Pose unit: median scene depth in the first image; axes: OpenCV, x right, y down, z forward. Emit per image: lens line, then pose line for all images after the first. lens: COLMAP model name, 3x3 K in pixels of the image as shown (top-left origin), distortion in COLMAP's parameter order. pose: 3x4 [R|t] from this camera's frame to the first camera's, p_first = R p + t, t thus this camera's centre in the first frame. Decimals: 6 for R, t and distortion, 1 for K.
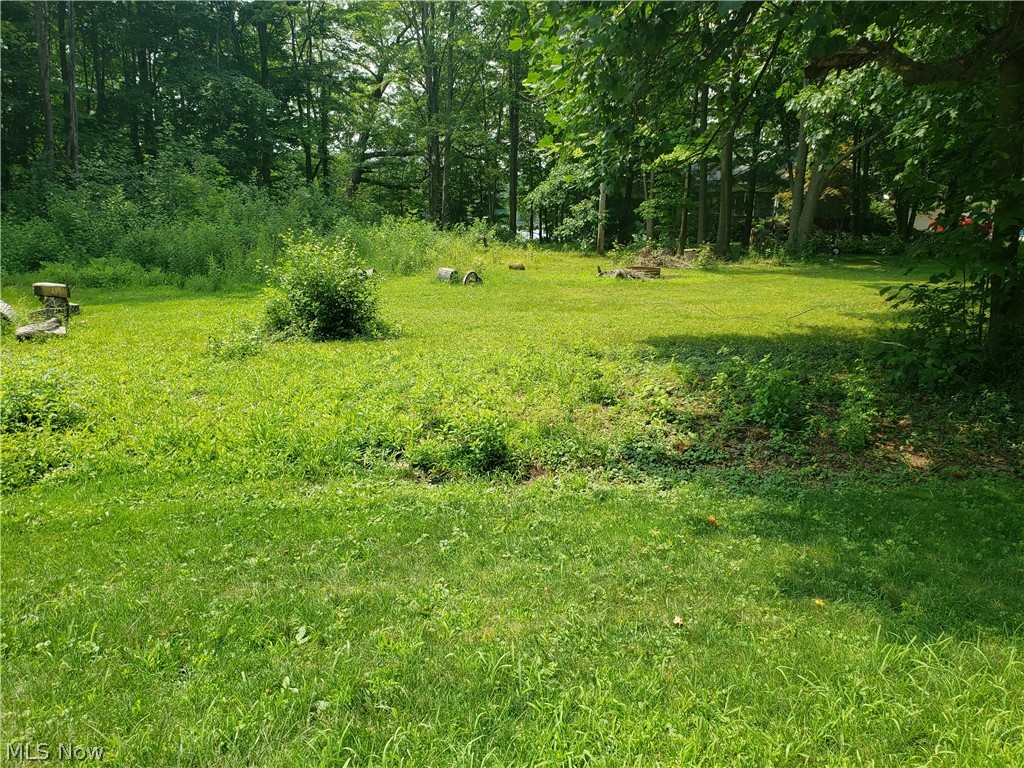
lens RADIAL K [[777.8, 0, 531.3], [0, 777.8, 390.6], [0, 0, 1]] dist [0.008417, -0.006356]
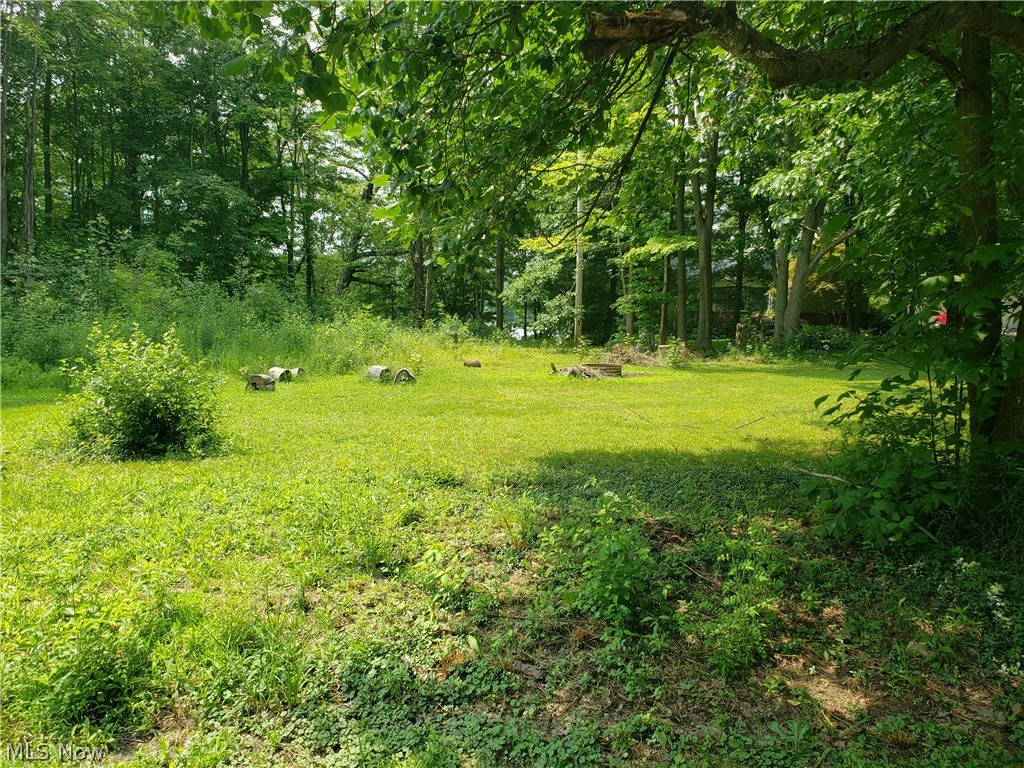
lens RADIAL K [[775.0, 0, 512.0], [0, 775.0, 384.0], [0, 0, 1]] dist [0.009684, -0.005562]
pose [[0.999186, -0.001362, -0.040323, 0.062613], [-0.003922, 0.991419, -0.130667, -0.015249], [0.040155, 0.130718, 0.990606, 0.086307]]
